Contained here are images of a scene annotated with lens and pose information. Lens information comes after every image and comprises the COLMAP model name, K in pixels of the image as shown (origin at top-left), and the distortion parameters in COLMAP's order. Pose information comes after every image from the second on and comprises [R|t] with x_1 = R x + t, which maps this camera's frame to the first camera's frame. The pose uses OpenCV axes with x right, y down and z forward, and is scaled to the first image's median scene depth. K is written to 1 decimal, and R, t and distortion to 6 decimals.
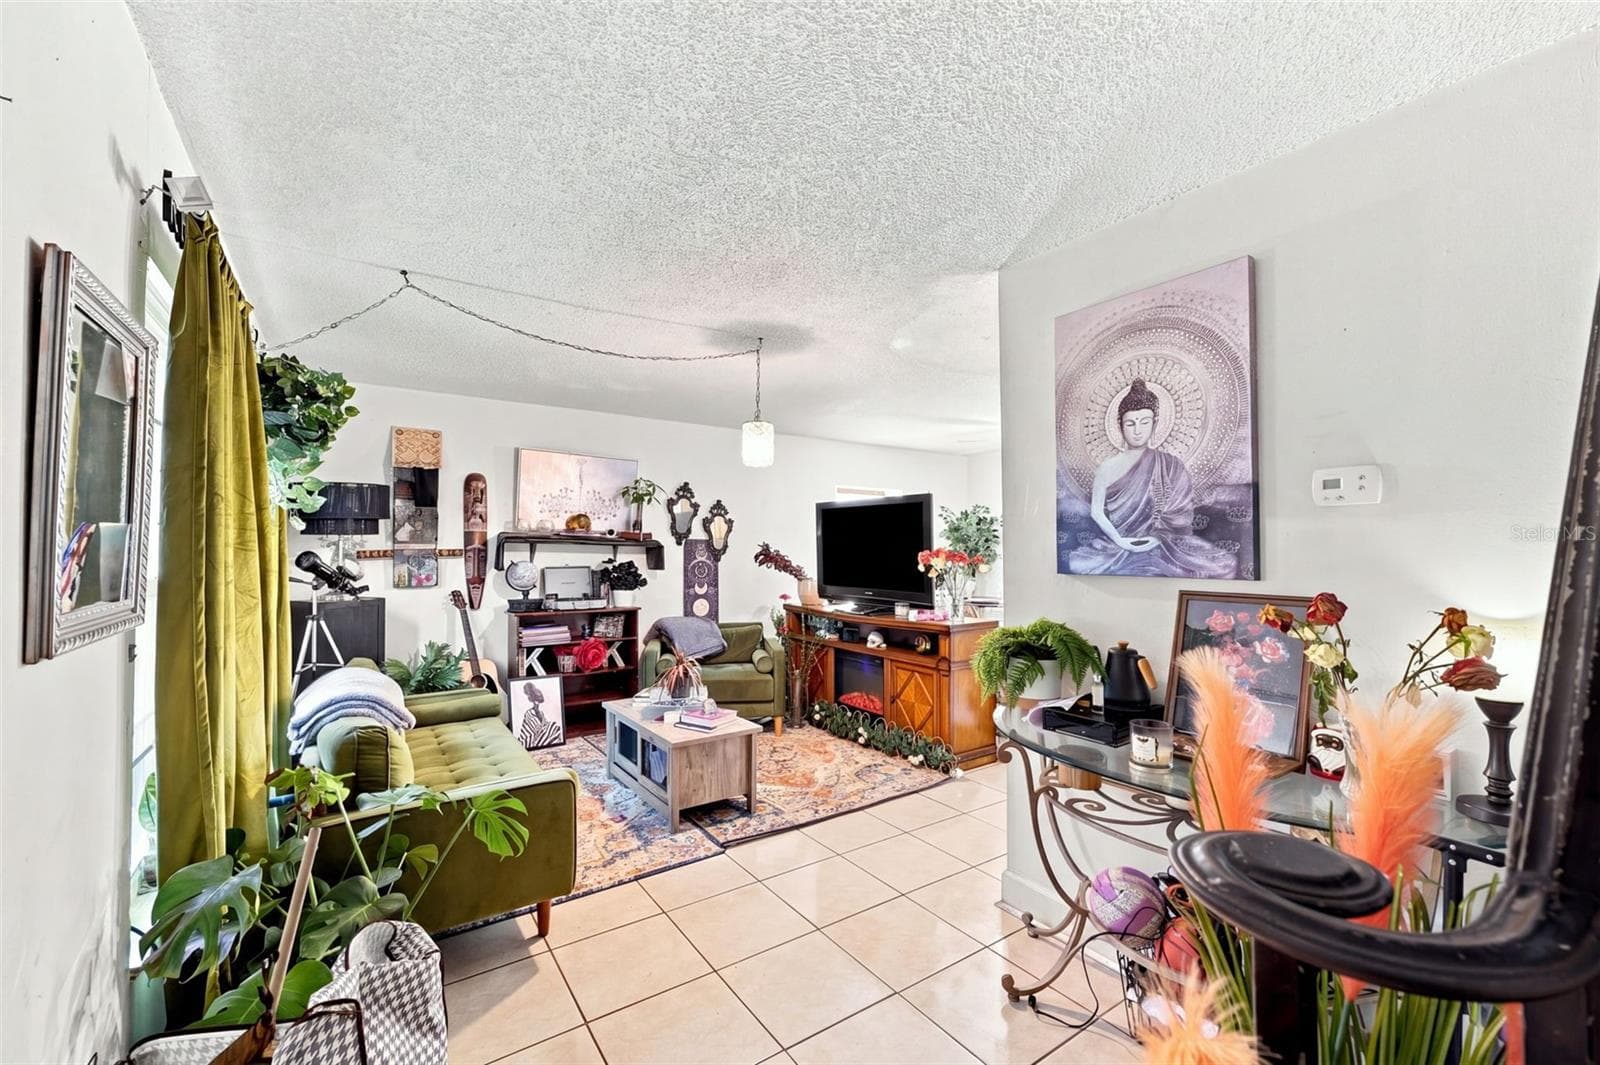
lens RADIAL K [[650.0, 0, 800.0], [0, 650.0, 532.5], [0, 0, 1]] dist [-0.000594, -0.000233]
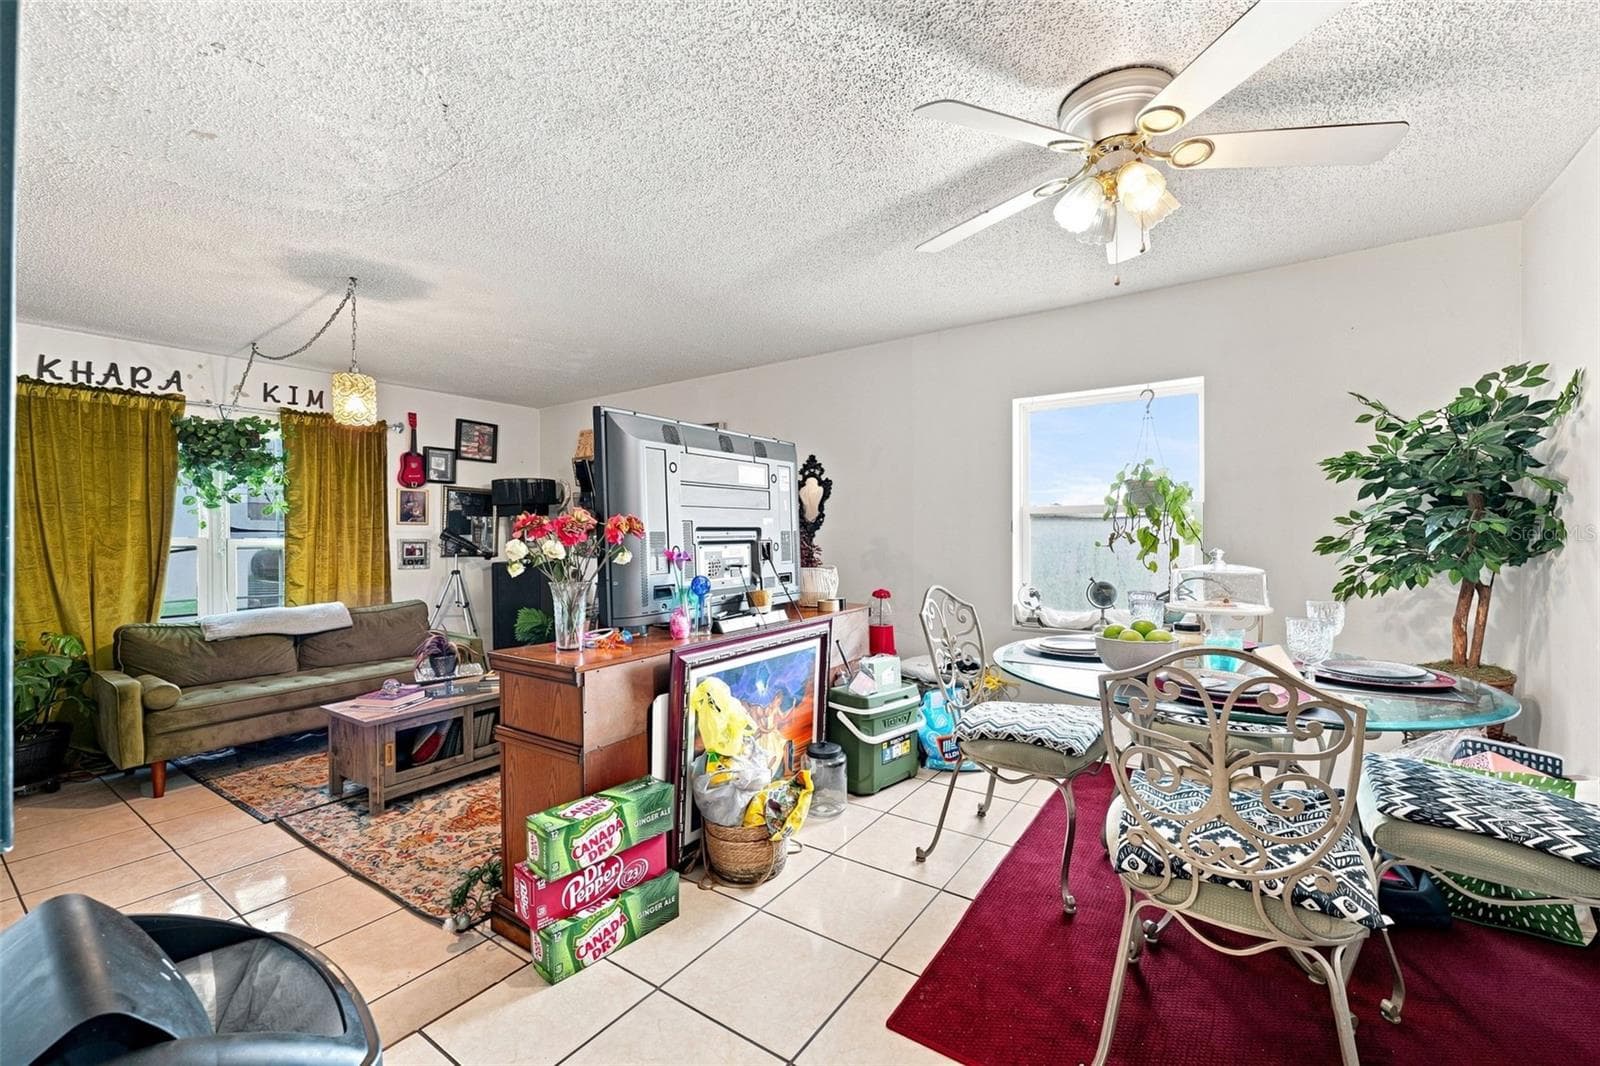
lens RADIAL K [[651.5, 0, 803.6], [0, 651.5, 533.8], [0, 0, 1]] dist [-0.000901, 0.000925]
pose [[0.354414, -0.003711, -0.935081, 0.585883], [0.030704, 0.999499, 0.007671, 0.034750], [0.934584, -0.031430, 0.354350, 0.752364]]
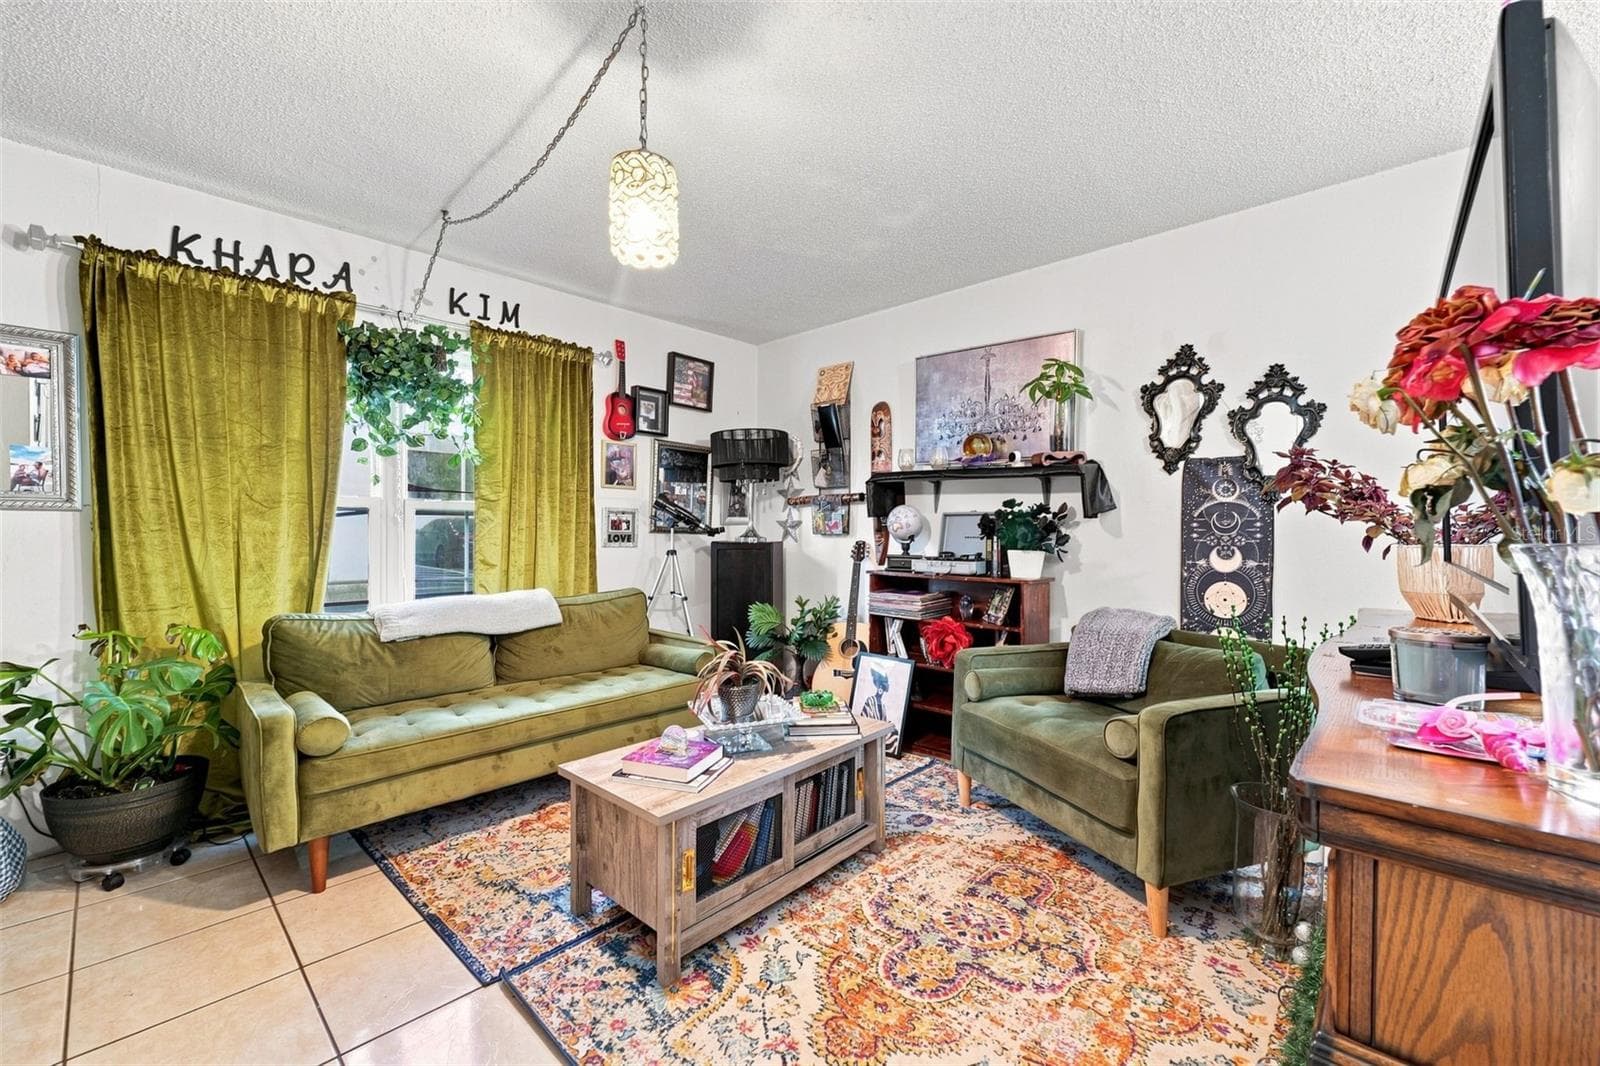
lens RADIAL K [[651.5, 0, 803.6], [0, 651.5, 533.8], [0, 0, 1]] dist [-0.000901, 0.000925]
pose [[0.212164, 0.006854, -0.977210, 0.253261], [0.020209, 0.999731, 0.011399, 0.055969], [0.977025, -0.022167, 0.211968, 0.607191]]
